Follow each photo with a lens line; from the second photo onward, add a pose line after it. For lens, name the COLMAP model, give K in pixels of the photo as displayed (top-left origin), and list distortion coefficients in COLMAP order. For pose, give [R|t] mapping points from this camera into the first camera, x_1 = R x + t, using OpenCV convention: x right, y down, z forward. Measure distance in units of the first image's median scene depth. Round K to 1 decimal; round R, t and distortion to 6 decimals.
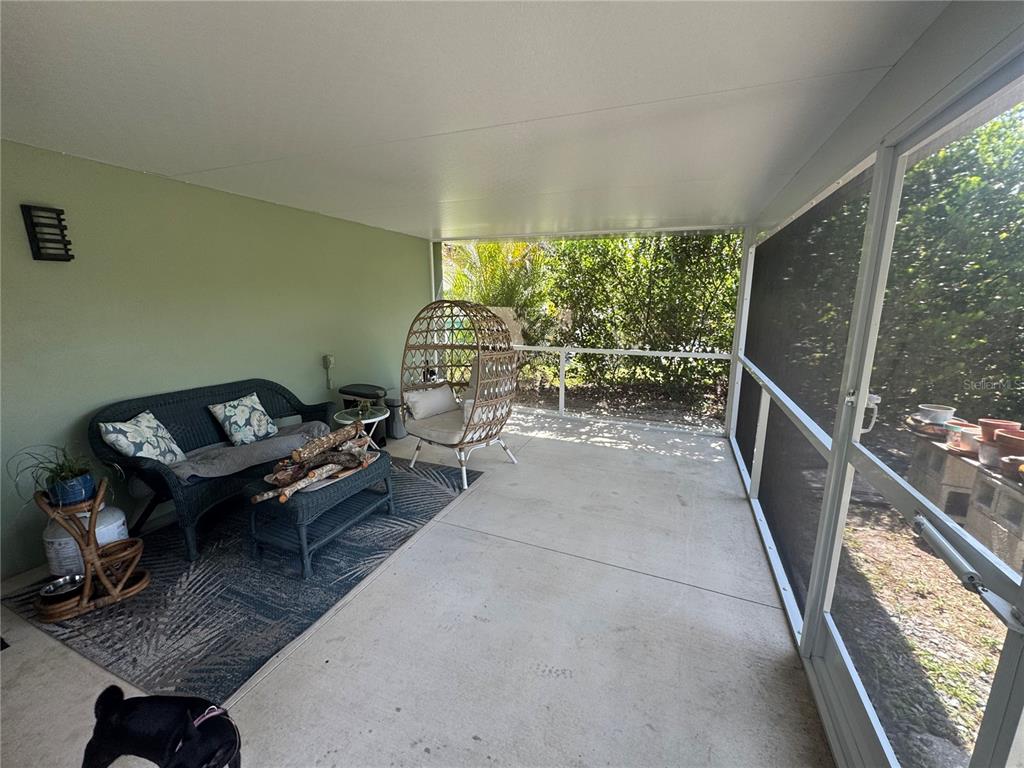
lens RADIAL K [[413.7, 0, 512.2], [0, 413.7, 383.0], [0, 0, 1]] dist [-0.003257, 0.000736]
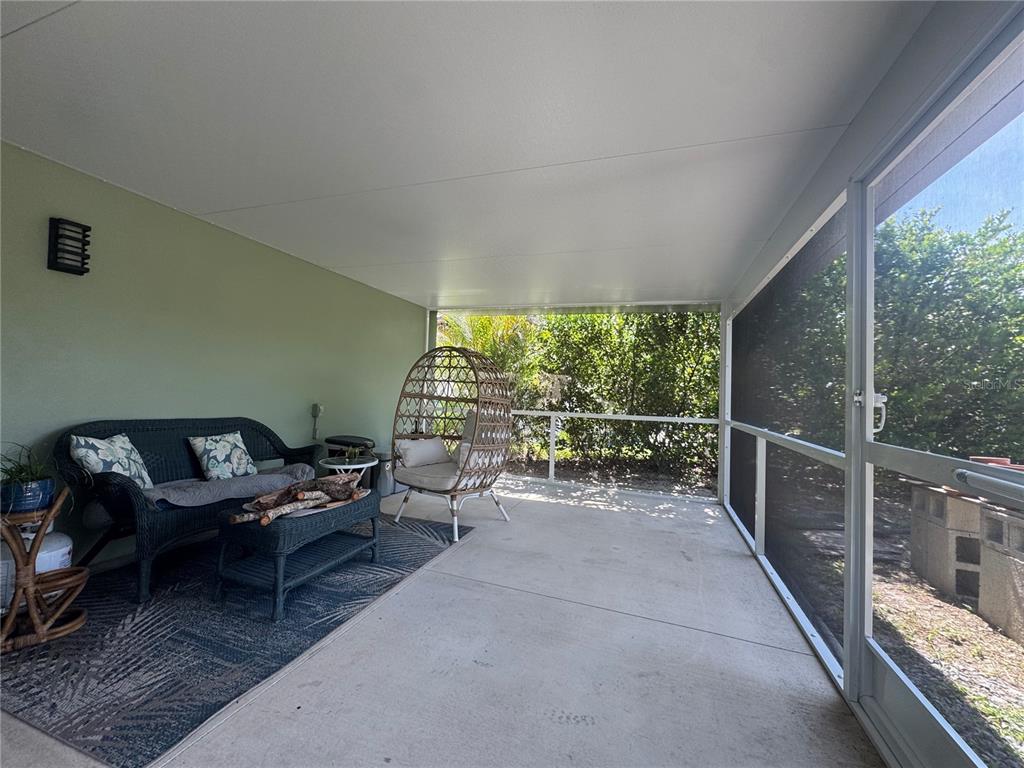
lens RADIAL K [[413.7, 0, 512.4], [0, 413.7, 381.6], [0, 0, 1]] dist [-0.003257, 0.000736]
pose [[0.998091, 0.036505, 0.049826, -0.067939], [-0.024128, 0.972998, -0.229550, 0.170671], [-0.056861, 0.227910, 0.972021, 0.020319]]
